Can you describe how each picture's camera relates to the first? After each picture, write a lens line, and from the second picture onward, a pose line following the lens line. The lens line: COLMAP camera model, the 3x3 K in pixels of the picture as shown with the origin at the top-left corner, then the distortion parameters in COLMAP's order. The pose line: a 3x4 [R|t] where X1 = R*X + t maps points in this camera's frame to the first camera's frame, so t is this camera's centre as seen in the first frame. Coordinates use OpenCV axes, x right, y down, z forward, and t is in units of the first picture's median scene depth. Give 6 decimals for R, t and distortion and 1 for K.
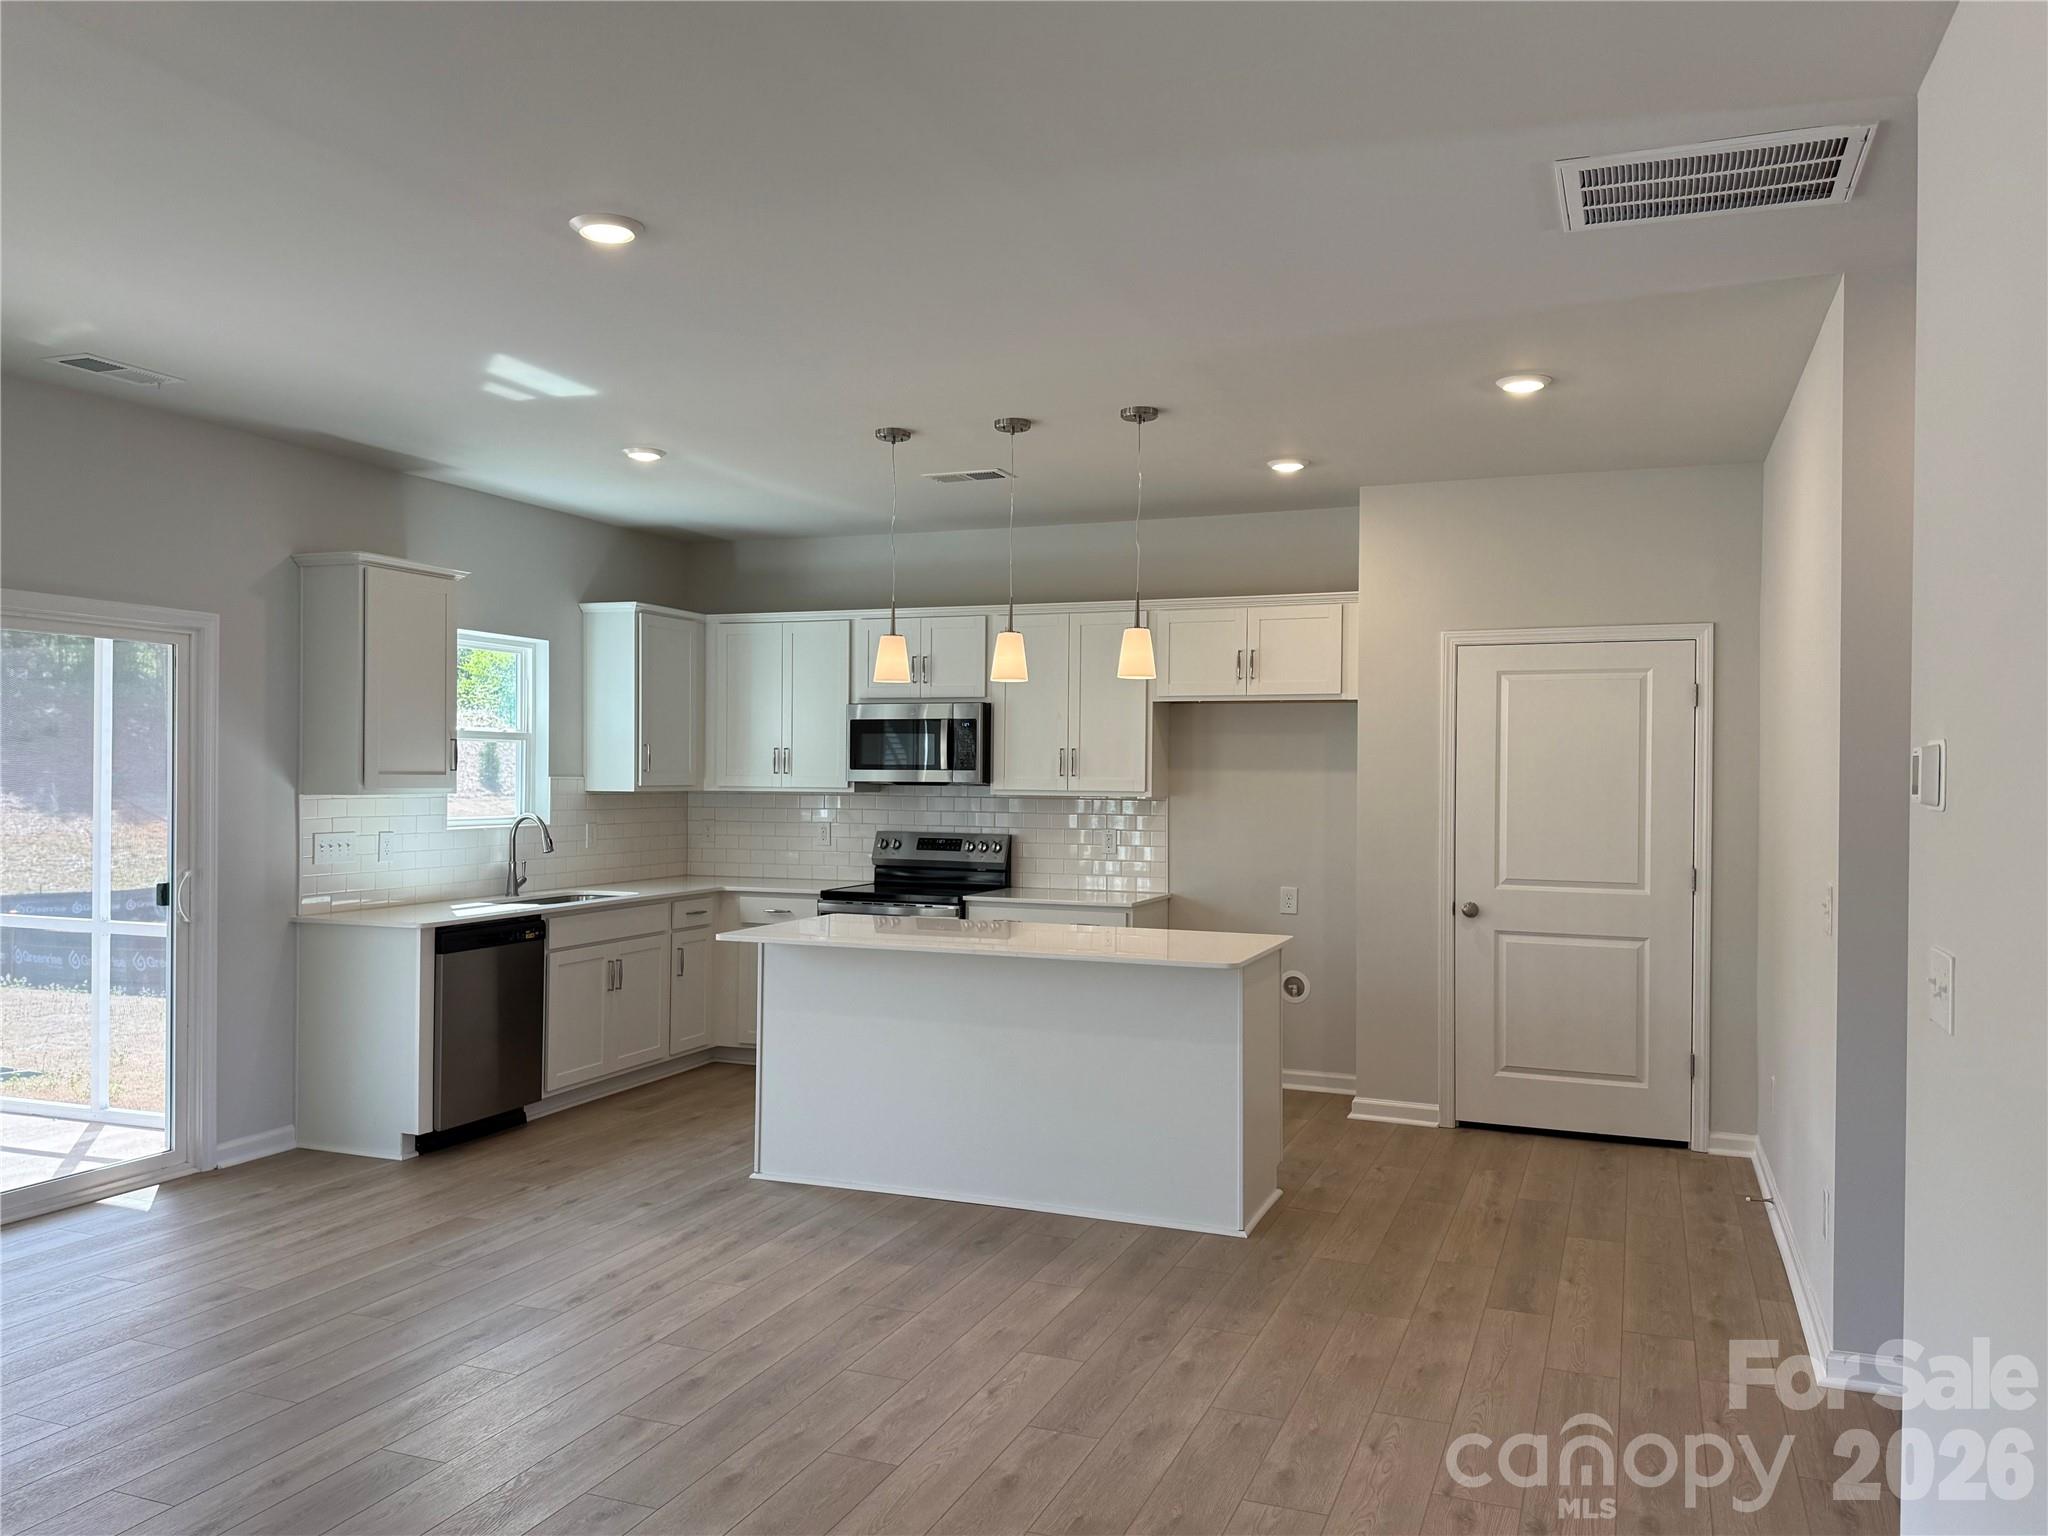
lens RADIAL K [[1538.9, 0, 1024.0], [0, 1538.9, 768.0], [0, 0, 1]] dist [0.003941, -0.148336]
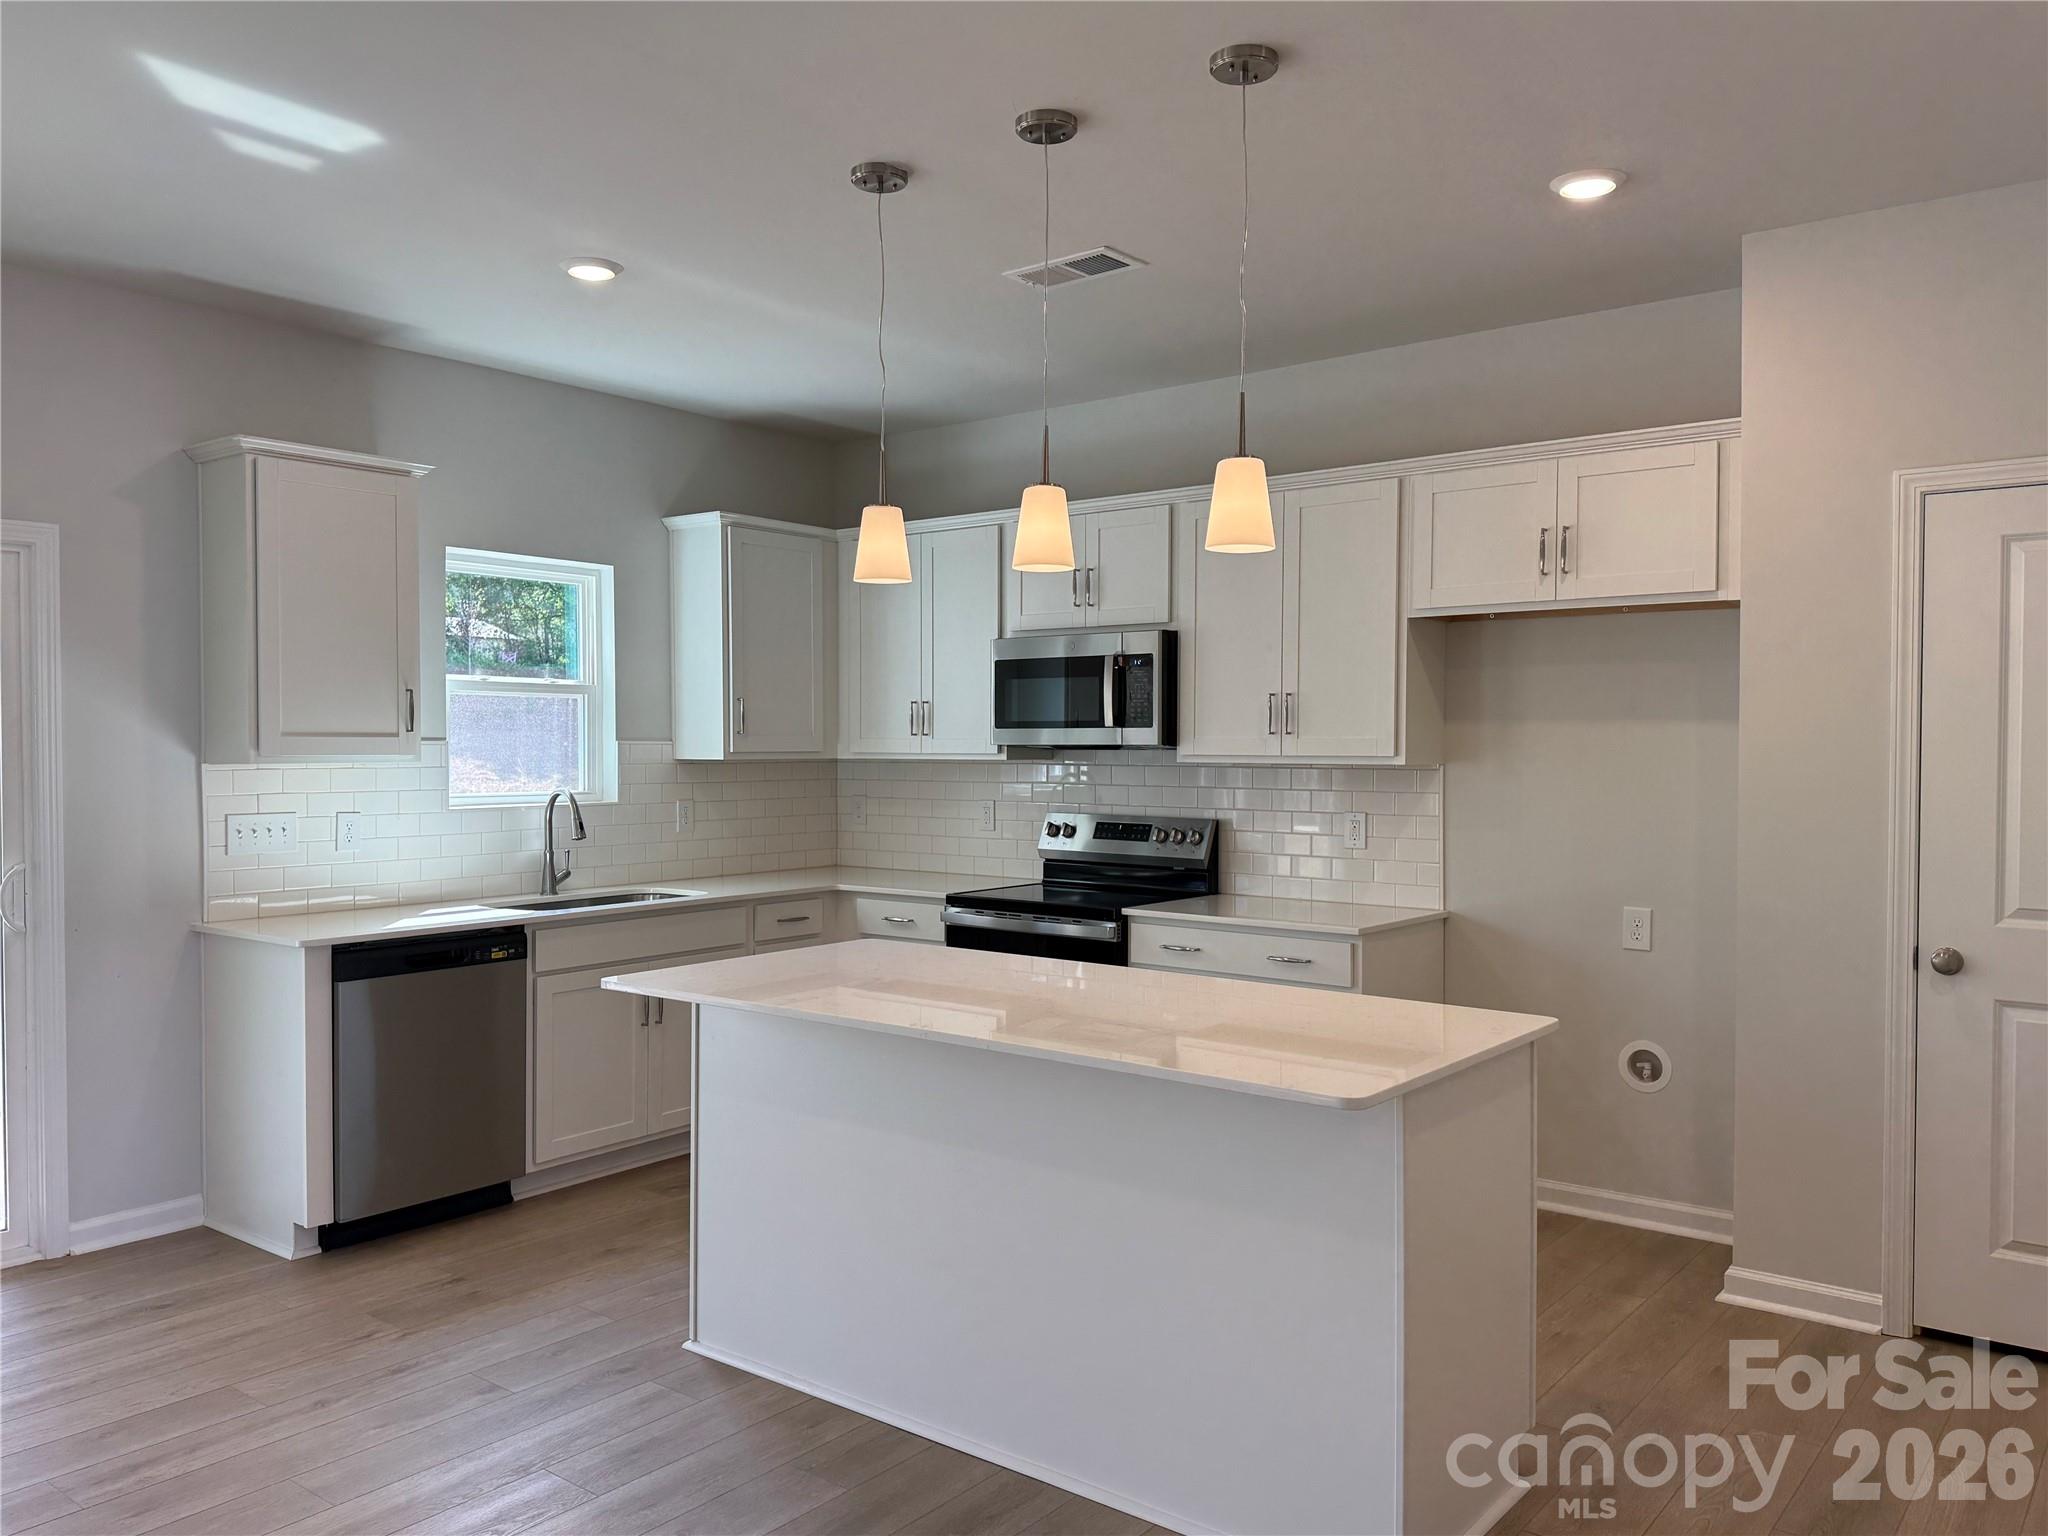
lens RADIAL K [[1511.3, 0, 1014.5], [0, 1511.3, 774.4], [0, 0, 1]] dist [0.011985, -0.064731]
pose [[0.955097, -0.000924, -0.296293, 0.116565], [0.007626, 0.999740, 0.021467, 0.008143], [0.296196, -0.022763, 0.954856, 0.343577]]
